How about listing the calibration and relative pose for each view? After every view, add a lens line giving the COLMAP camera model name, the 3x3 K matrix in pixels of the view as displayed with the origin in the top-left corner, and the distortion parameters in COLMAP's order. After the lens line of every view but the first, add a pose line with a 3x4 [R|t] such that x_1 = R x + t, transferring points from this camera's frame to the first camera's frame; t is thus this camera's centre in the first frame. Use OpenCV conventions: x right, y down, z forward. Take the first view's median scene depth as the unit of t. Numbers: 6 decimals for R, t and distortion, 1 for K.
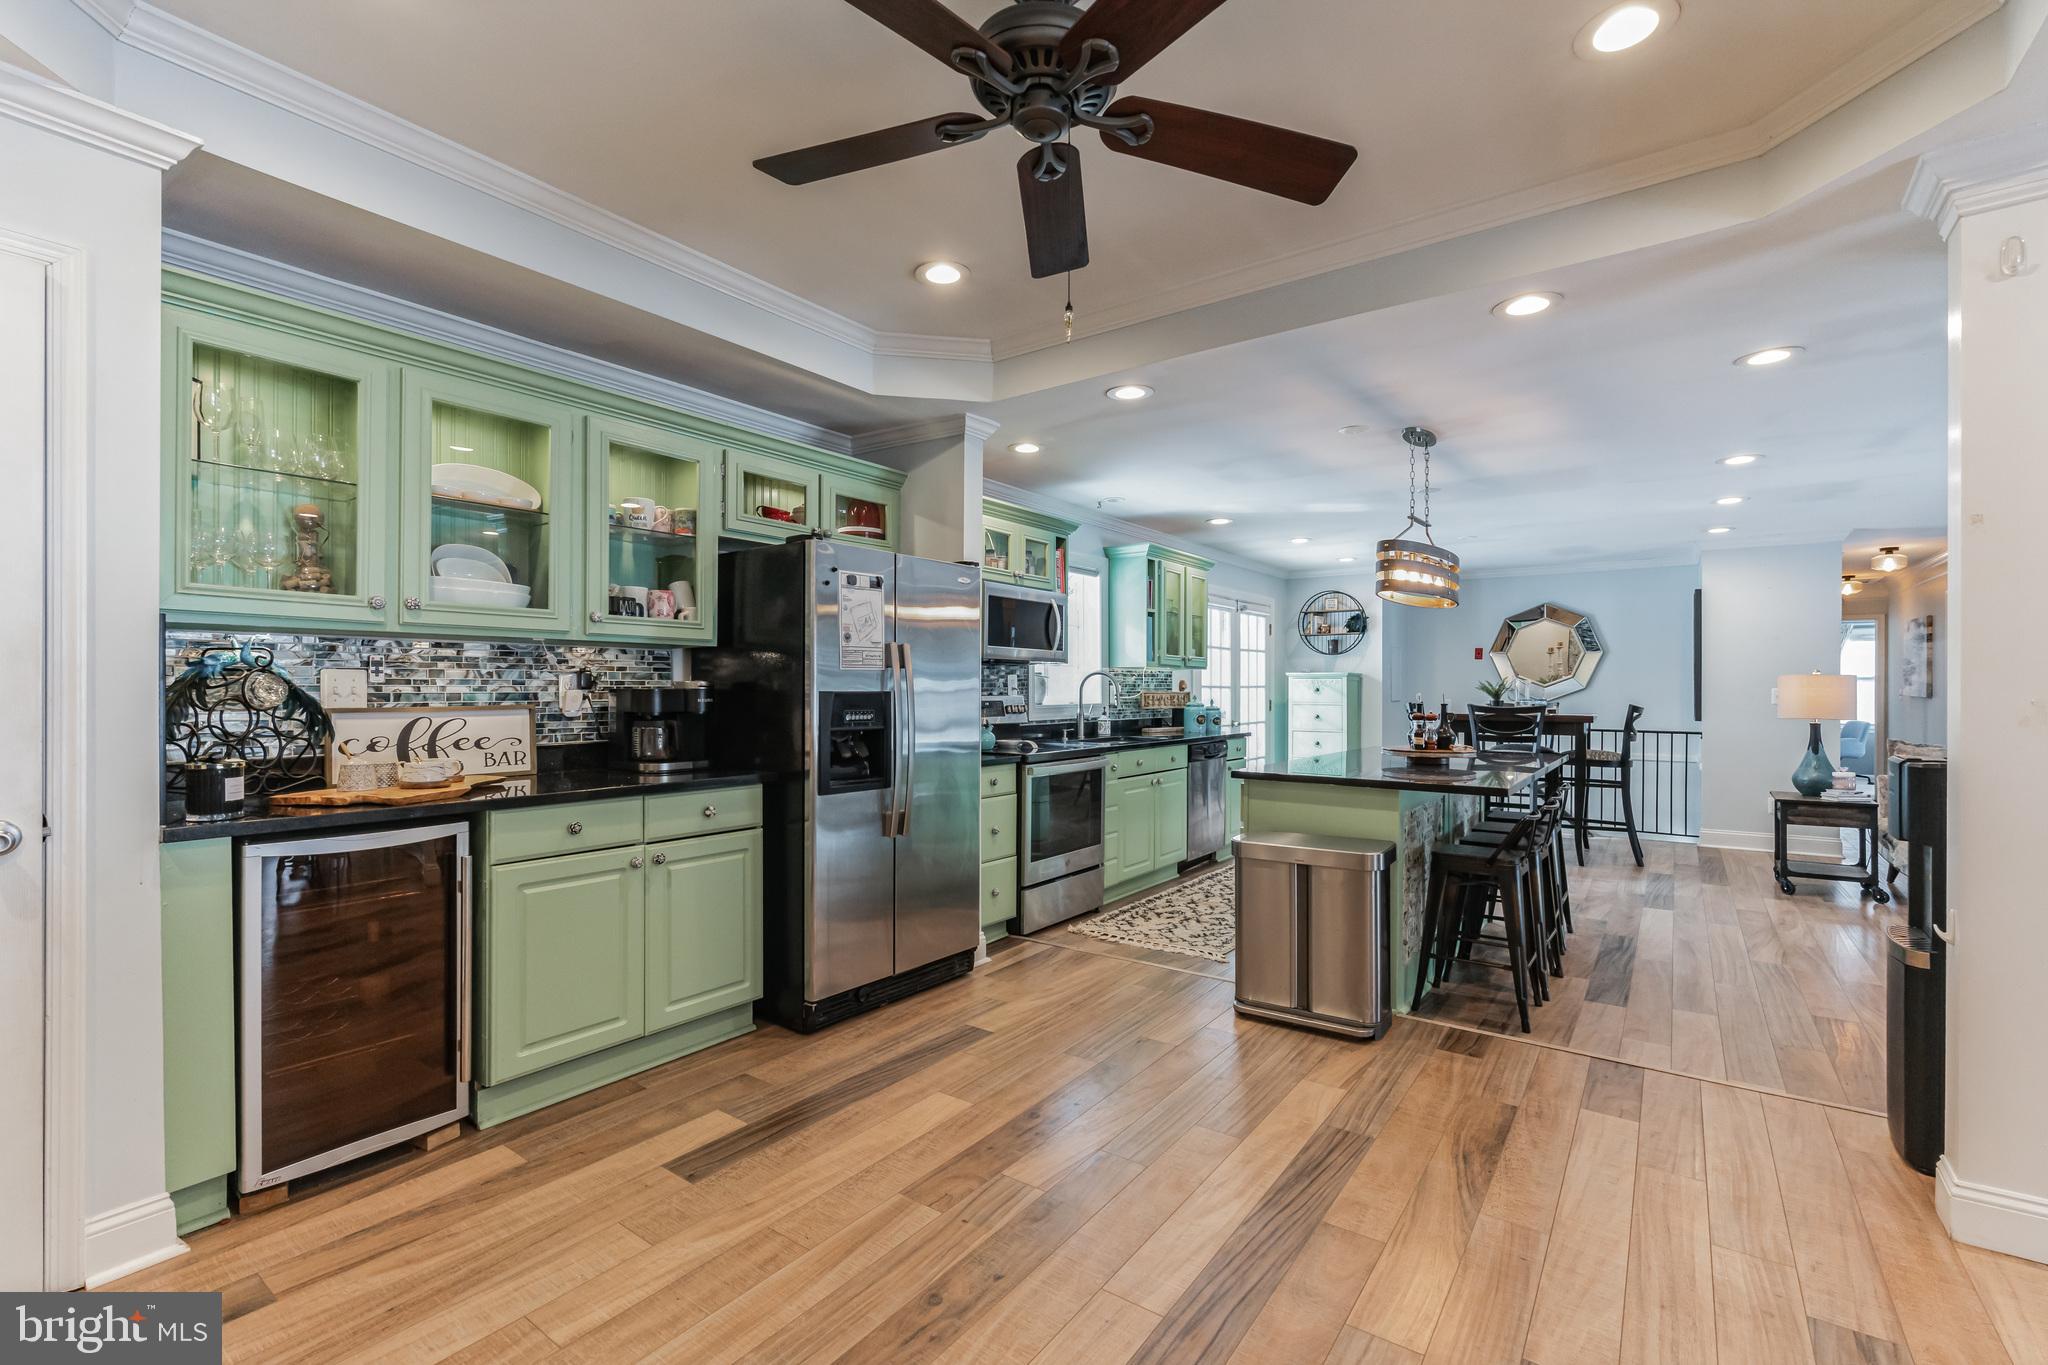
lens RADIAL K [[899.1, 0, 1027.4], [0, 899.1, 684.4], [0, 0, 1]] dist [-0.003245, -0.000101]
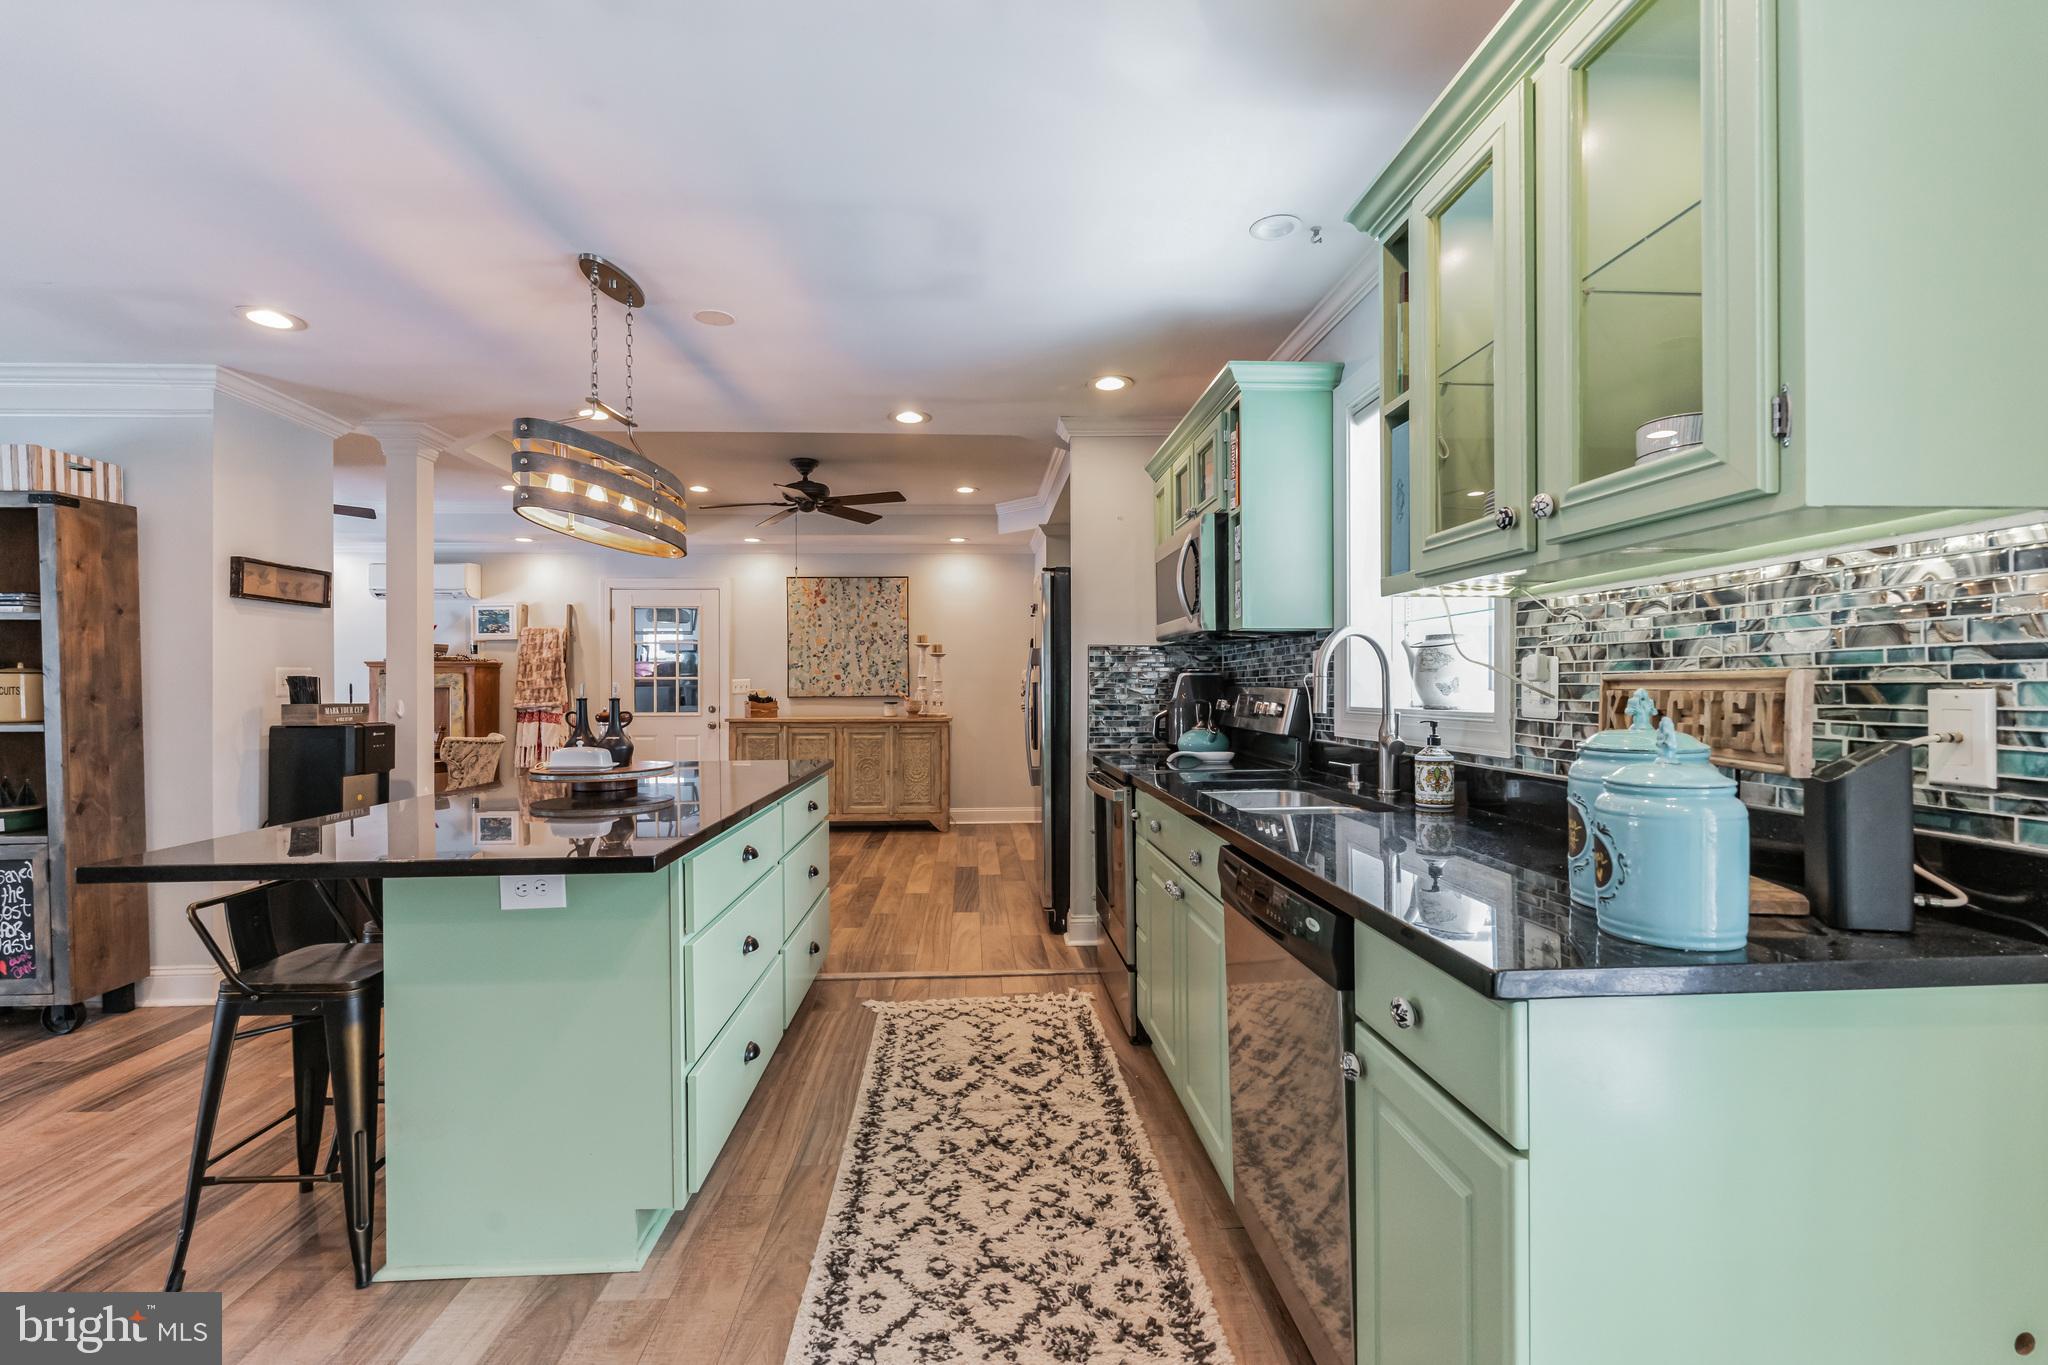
lens RADIAL K [[899.1, 0, 1027.4], [0, 899.1, 684.4], [0, 0, 1]] dist [-0.003245, -0.000101]
pose [[-0.772464, 0.001447, -0.635057, 0.770154], [0.007011, 0.999956, -0.006250, 0.020594], [0.635020, -0.009280, -0.772440, 2.112207]]
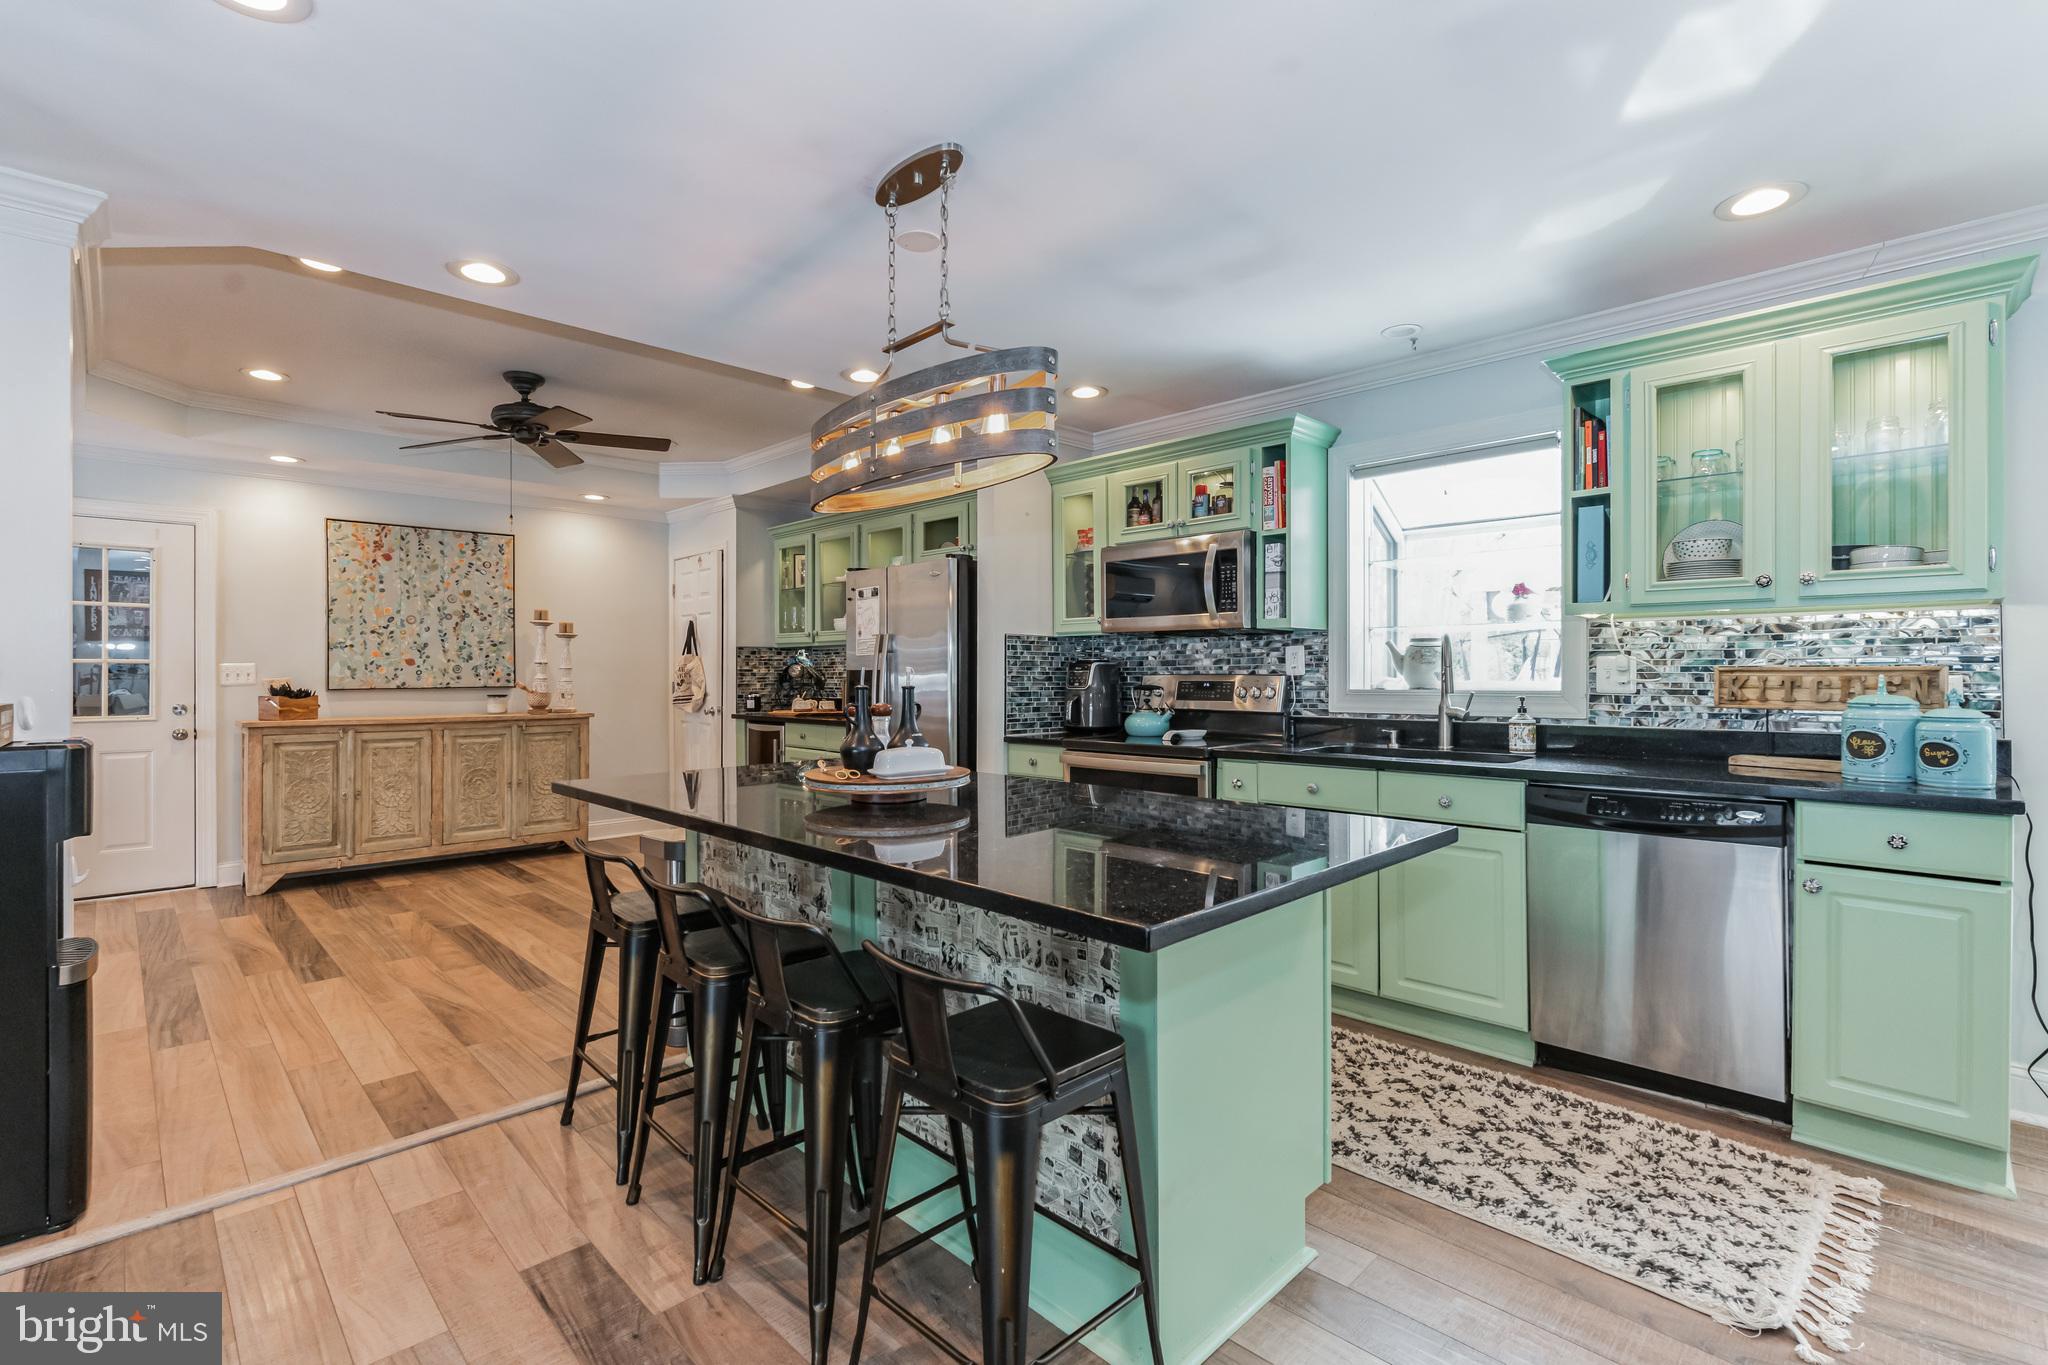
lens RADIAL K [[917.3, 0, 1014.0], [0, 917.3, 672.5], [0, 0, 1]] dist [-0.006271, -0.000537]
pose [[-0.164432, -0.000855, -0.986388, 1.195672], [0.007498, 0.999970, -0.002116, 0.016536], [0.986360, -0.007744, -0.164420, 1.436433]]
